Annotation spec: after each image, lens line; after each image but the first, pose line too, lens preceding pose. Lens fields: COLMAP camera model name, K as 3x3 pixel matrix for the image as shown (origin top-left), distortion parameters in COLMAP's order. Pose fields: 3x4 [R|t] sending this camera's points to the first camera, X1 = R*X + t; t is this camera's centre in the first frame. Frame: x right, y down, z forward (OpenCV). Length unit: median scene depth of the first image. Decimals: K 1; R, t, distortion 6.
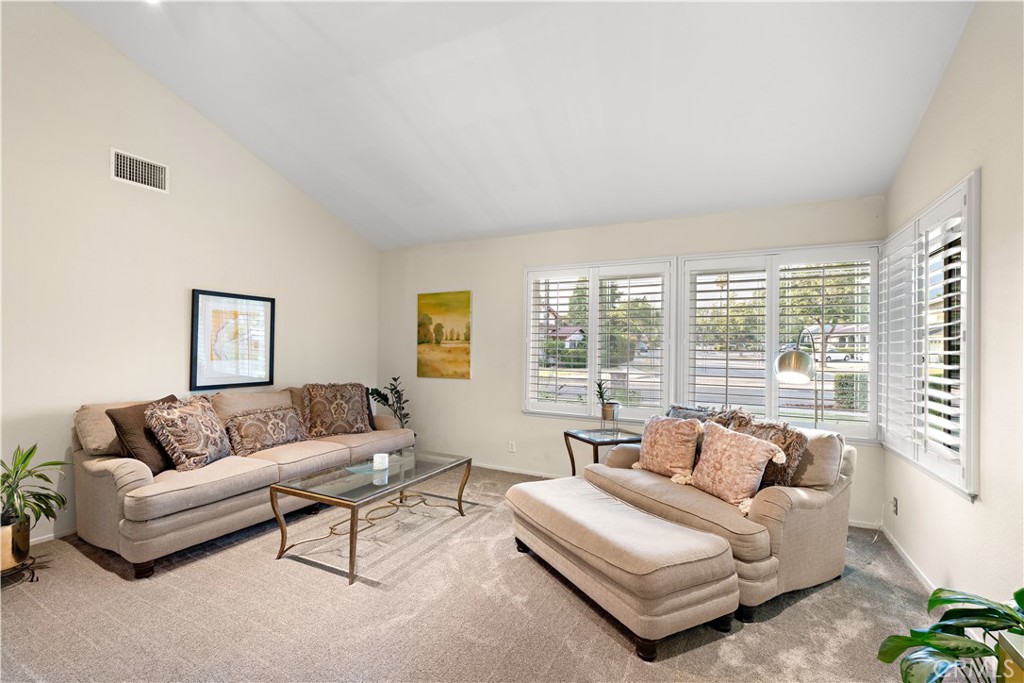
lens RADIAL K [[456.6, 0, 500.6], [0, 456.6, 346.2], [0, 0, 1]] dist [-0.001984, 0.000020]
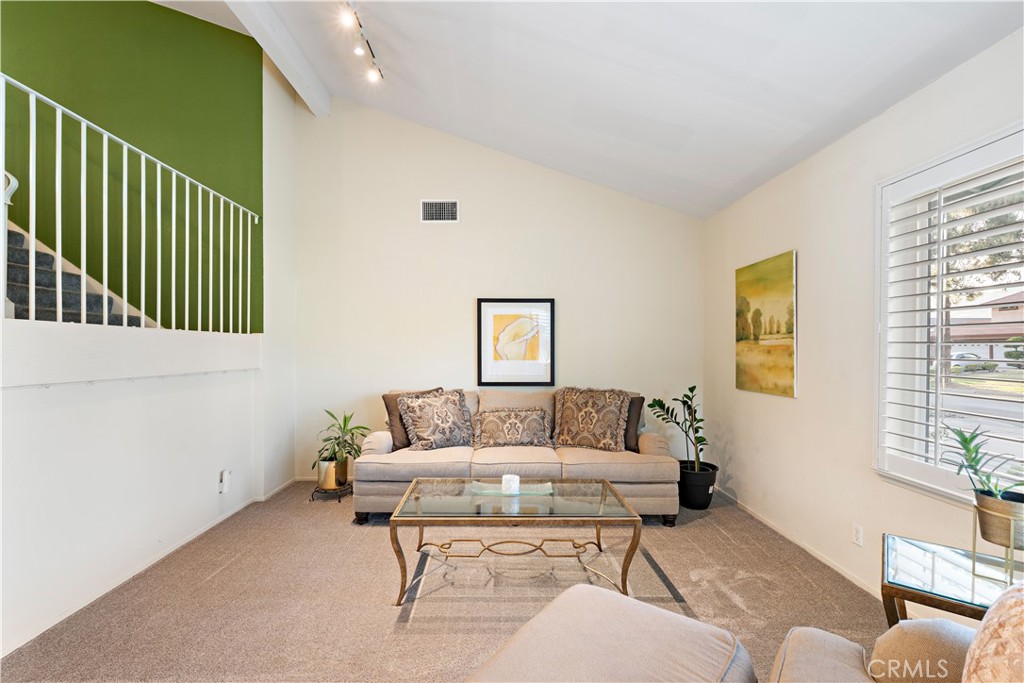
lens RADIAL K [[456.6, 0, 500.6], [0, 456.6, 346.2], [0, 0, 1]] dist [-0.001984, 0.000020]
pose [[0.461324, -0.014916, -0.887107, 0.330912], [0.008057, 0.999888, -0.012623, 0.010287], [0.887195, -0.001325, 0.461392, 0.439243]]
